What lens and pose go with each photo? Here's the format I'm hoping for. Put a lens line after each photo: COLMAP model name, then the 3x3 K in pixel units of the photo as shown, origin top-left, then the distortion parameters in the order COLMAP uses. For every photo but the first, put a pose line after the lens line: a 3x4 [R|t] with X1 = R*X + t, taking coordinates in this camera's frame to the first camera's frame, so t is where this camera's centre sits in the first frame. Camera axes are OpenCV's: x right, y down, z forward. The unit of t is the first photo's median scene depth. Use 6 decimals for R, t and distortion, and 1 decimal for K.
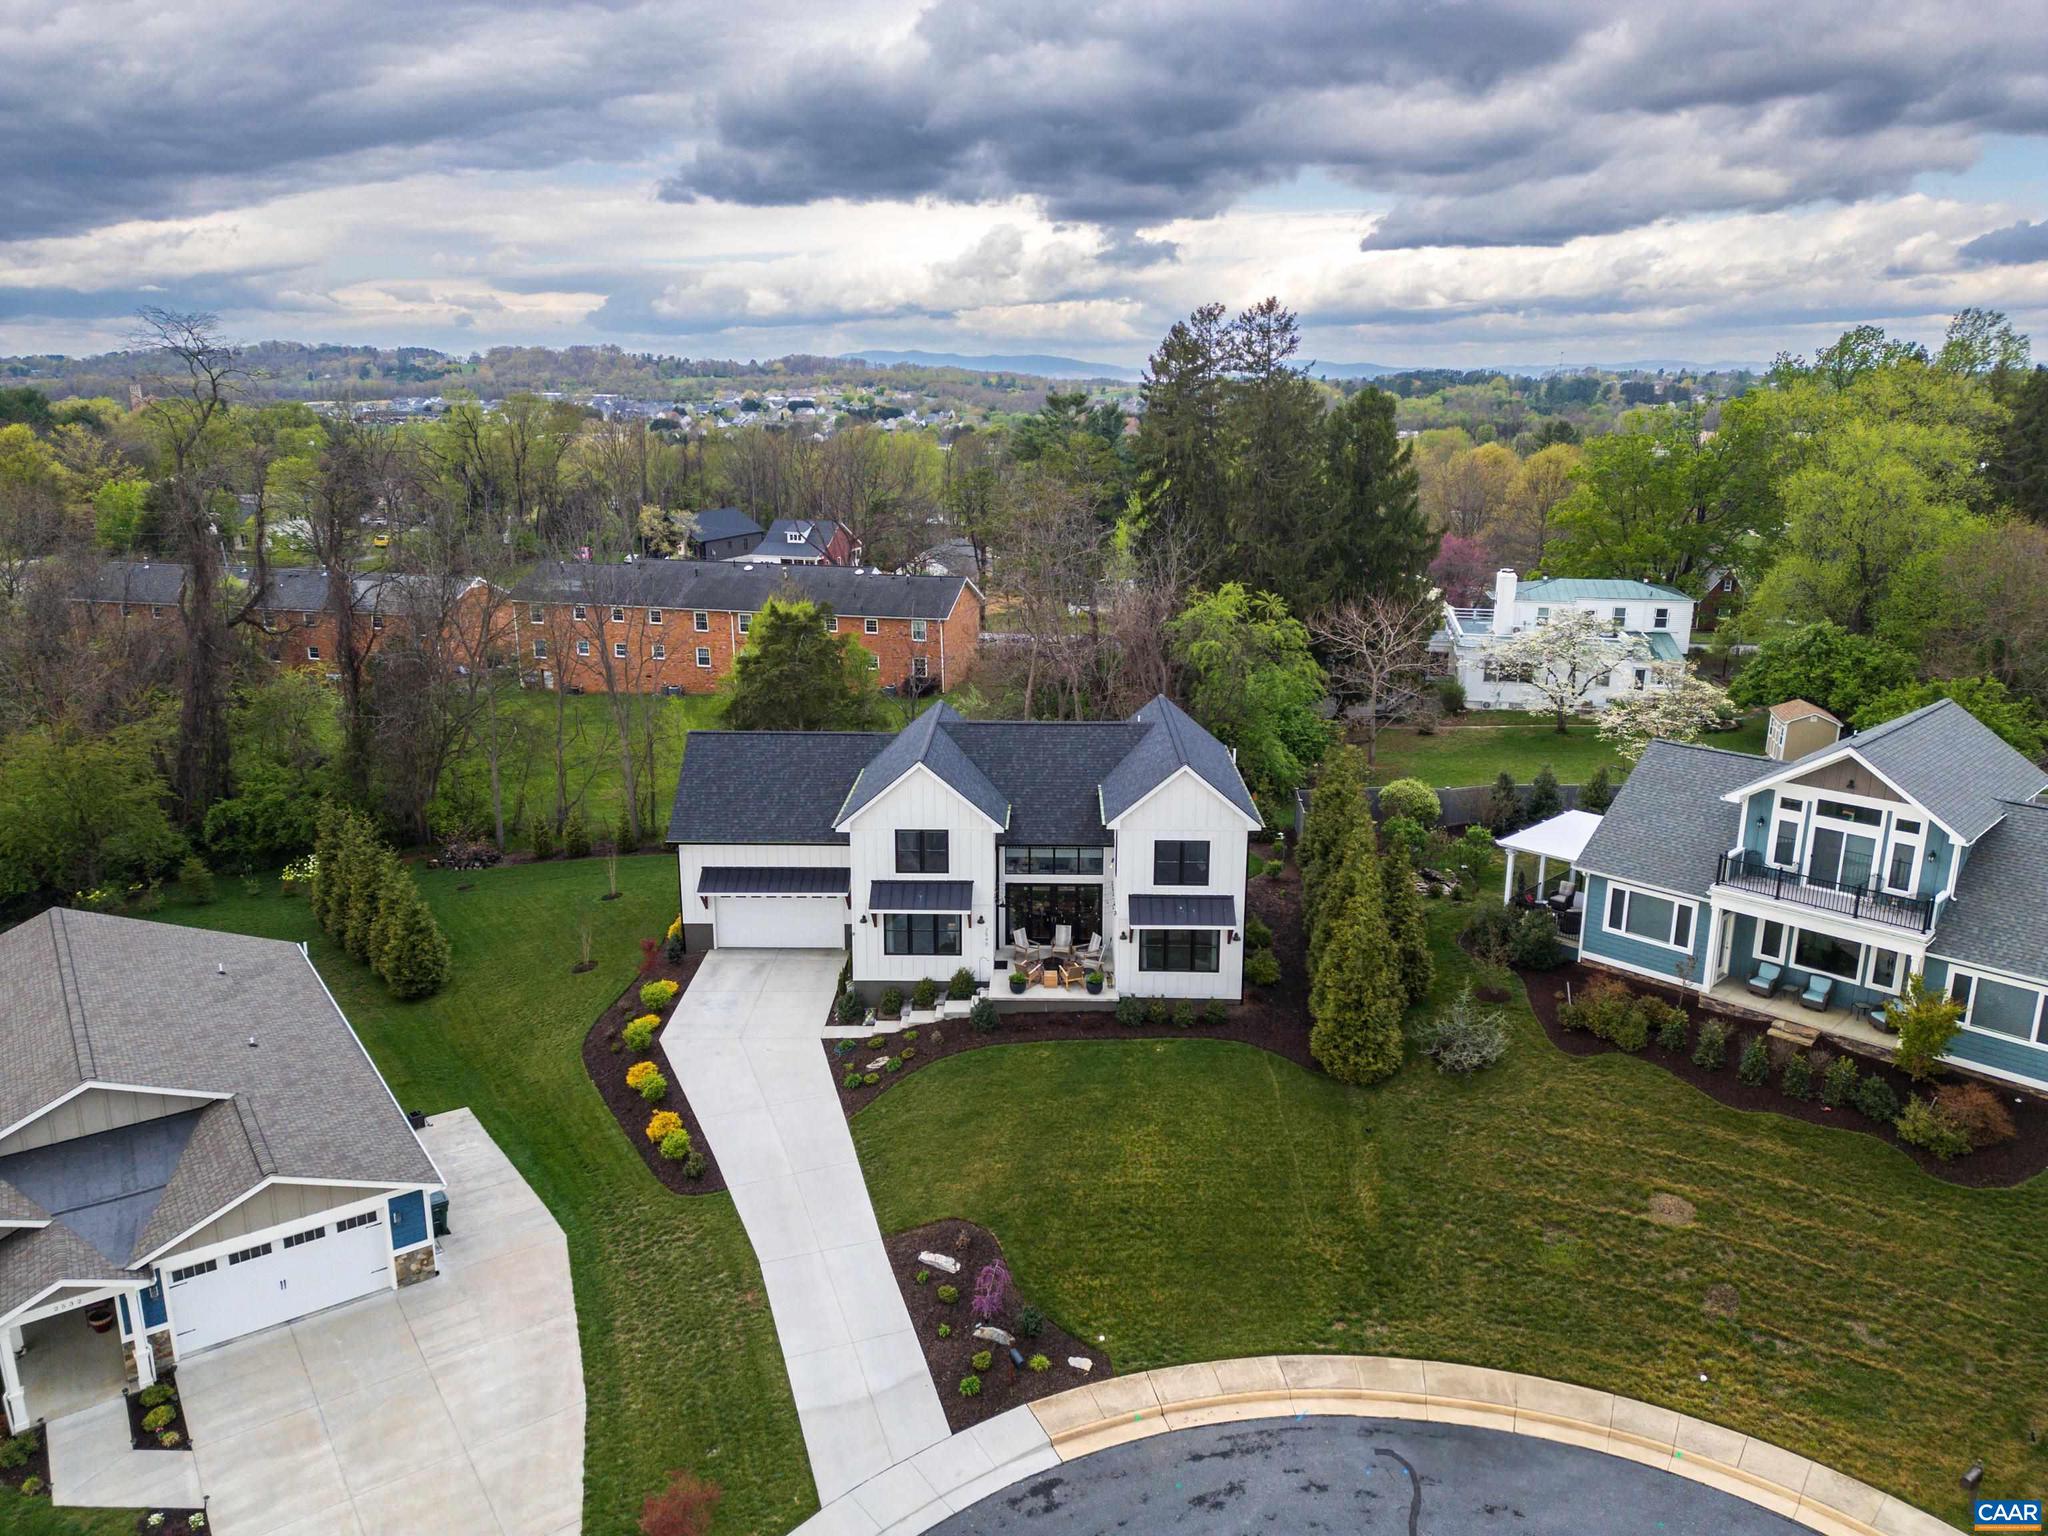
lens RADIAL K [[1433.9, 0, 1034.3], [0, 1433.9, 765.3], [0, 0, 1]] dist [0.110211, -0.128891]
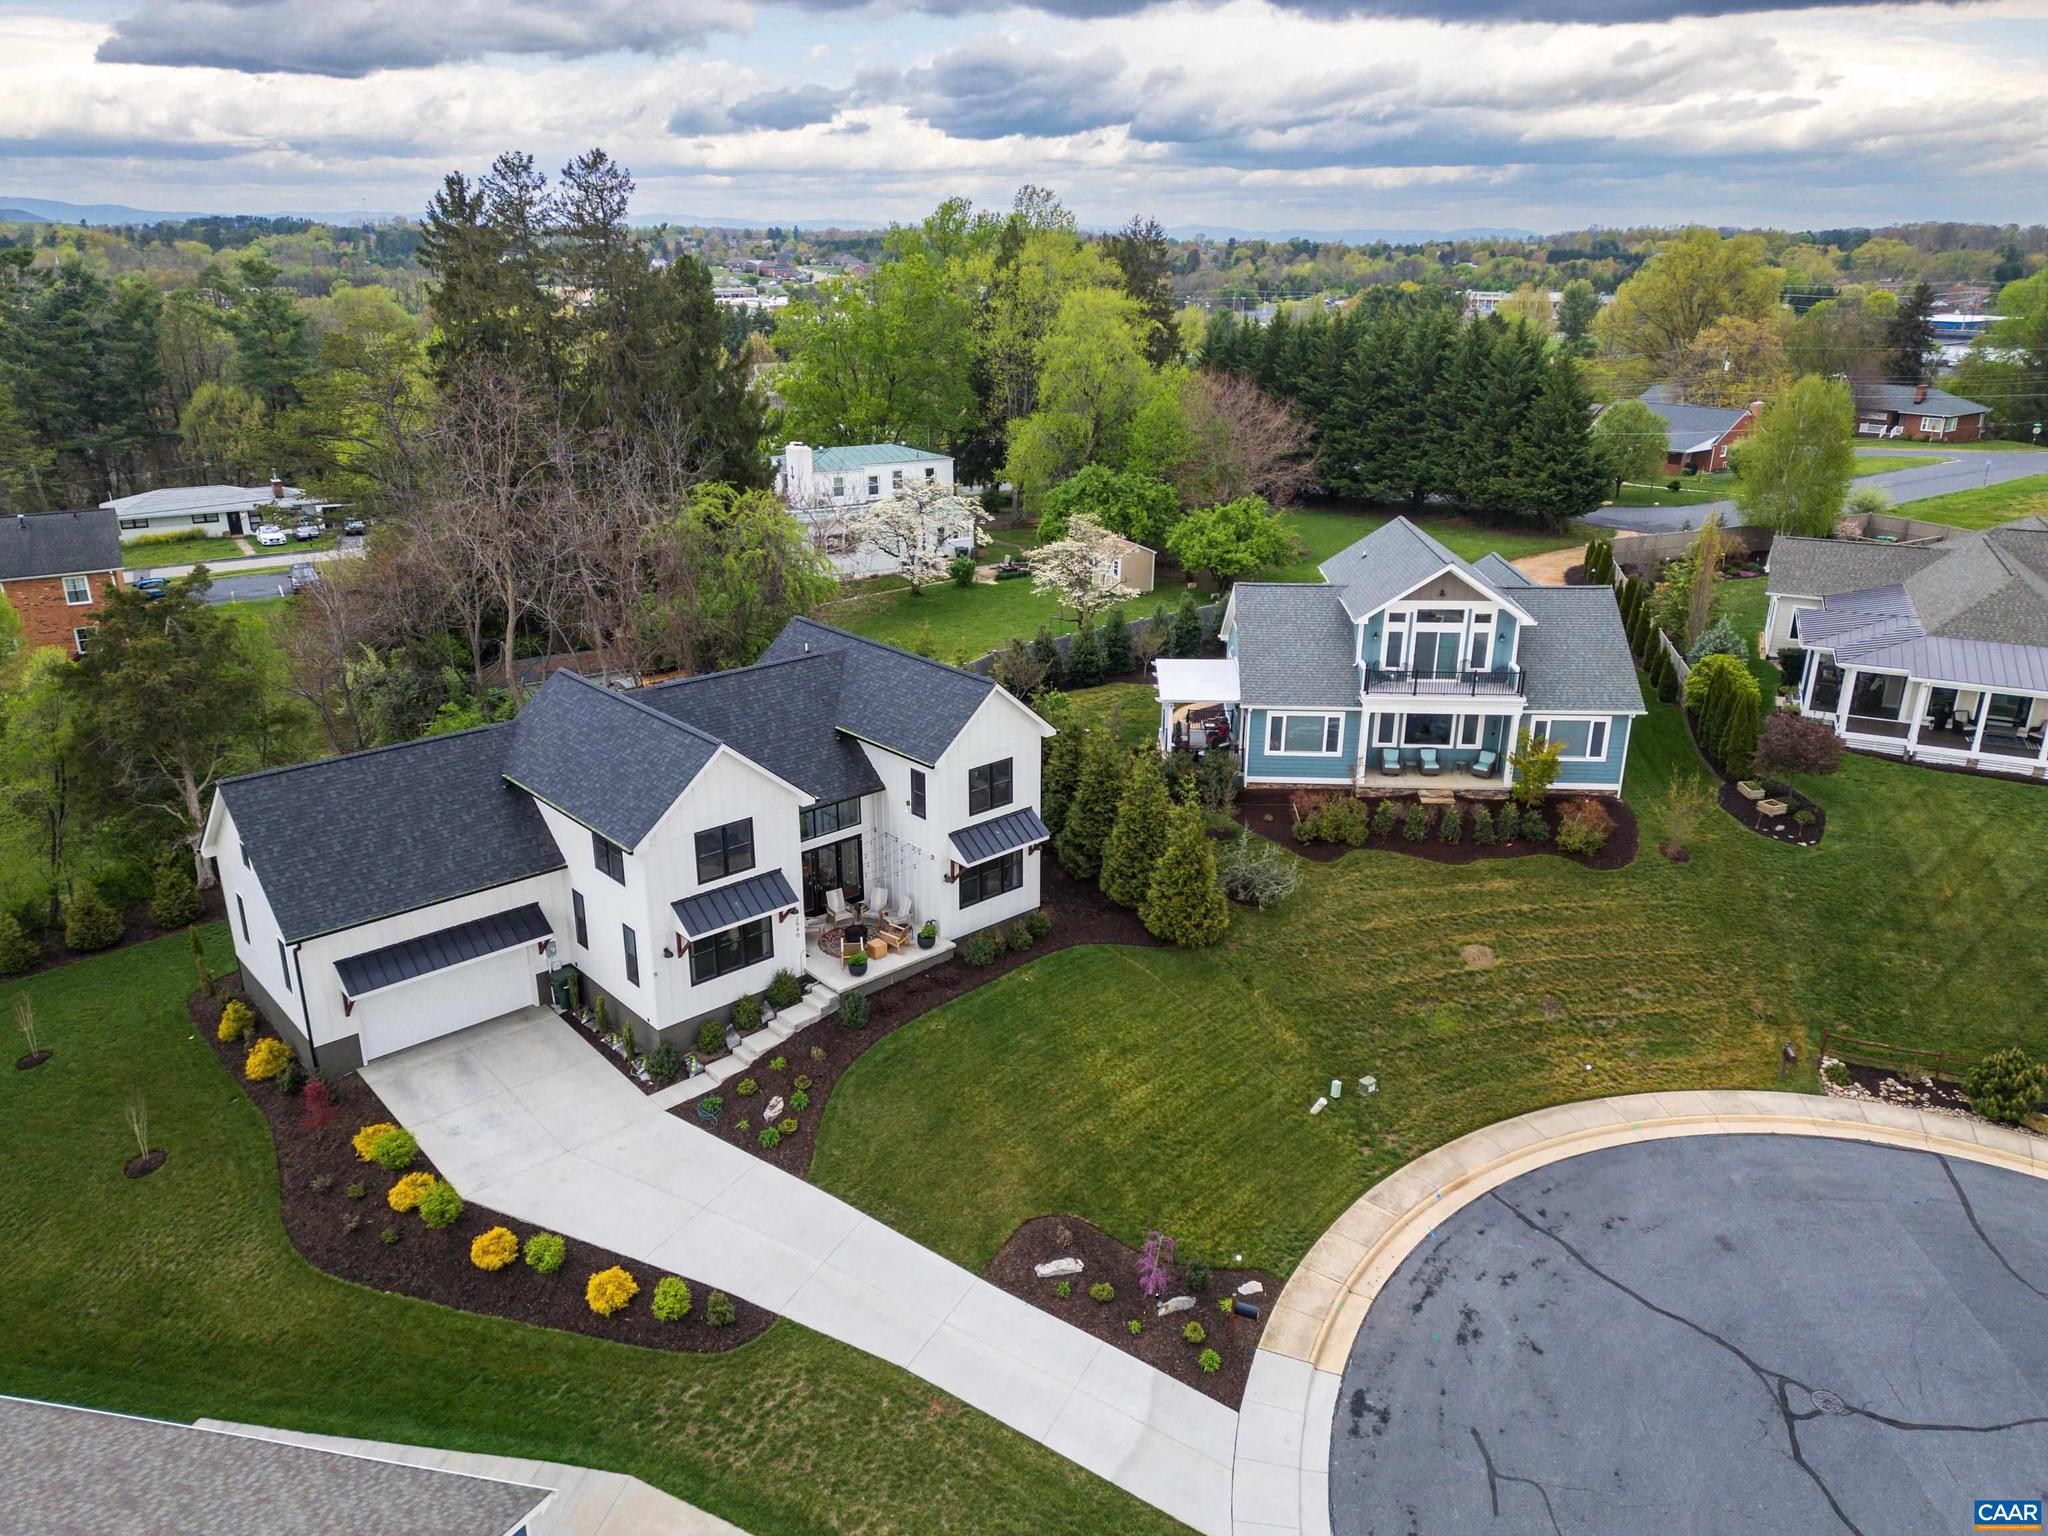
lens RADIAL K [[1433.9, 0, 1034.3], [0, 1433.9, 765.3], [0, 0, 1]] dist [0.110211, -0.128891]
pose [[0.730608, -0.231883, 0.642217, -0.487759], [0.171553, 0.972736, 0.156058, -0.089589], [-0.660895, -0.003843, 0.750469, 0.275388]]
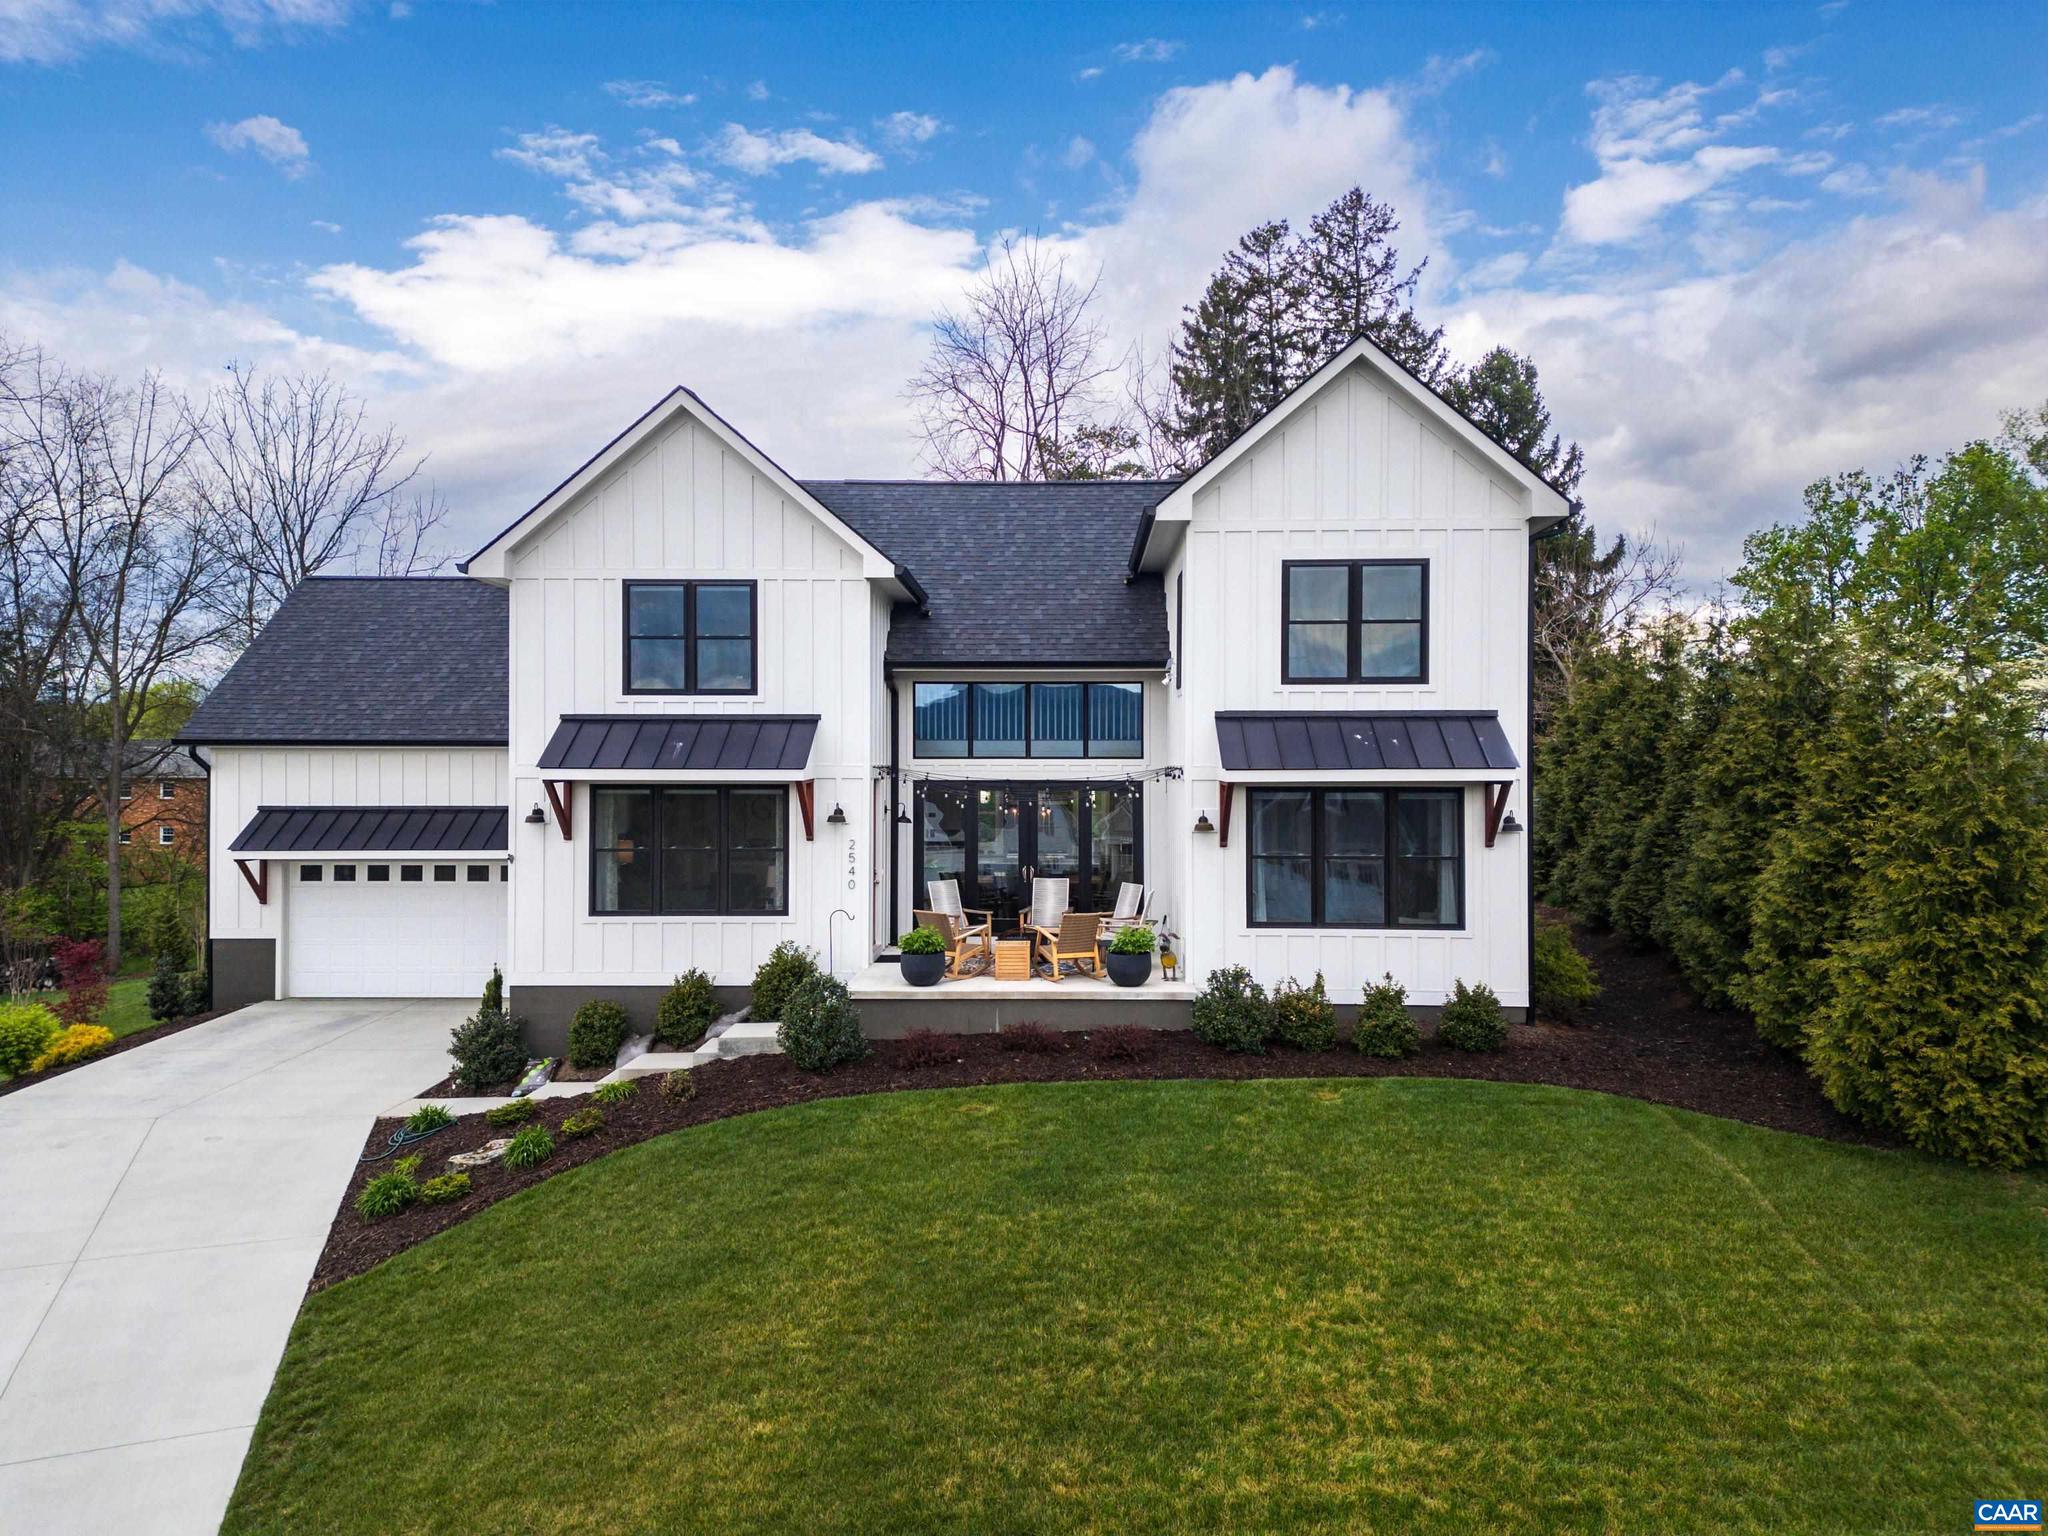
lens RADIAL K [[1433.9, 0, 1034.3], [0, 1433.9, 765.3], [0, 0, 1]] dist [0.110211, -0.128891]
pose [[0.999931, -0.001943, -0.011565, 0.022449], [-0.001147, 0.965259, -0.261292, 0.207906], [0.011671, 0.261288, 0.965190, 0.650857]]
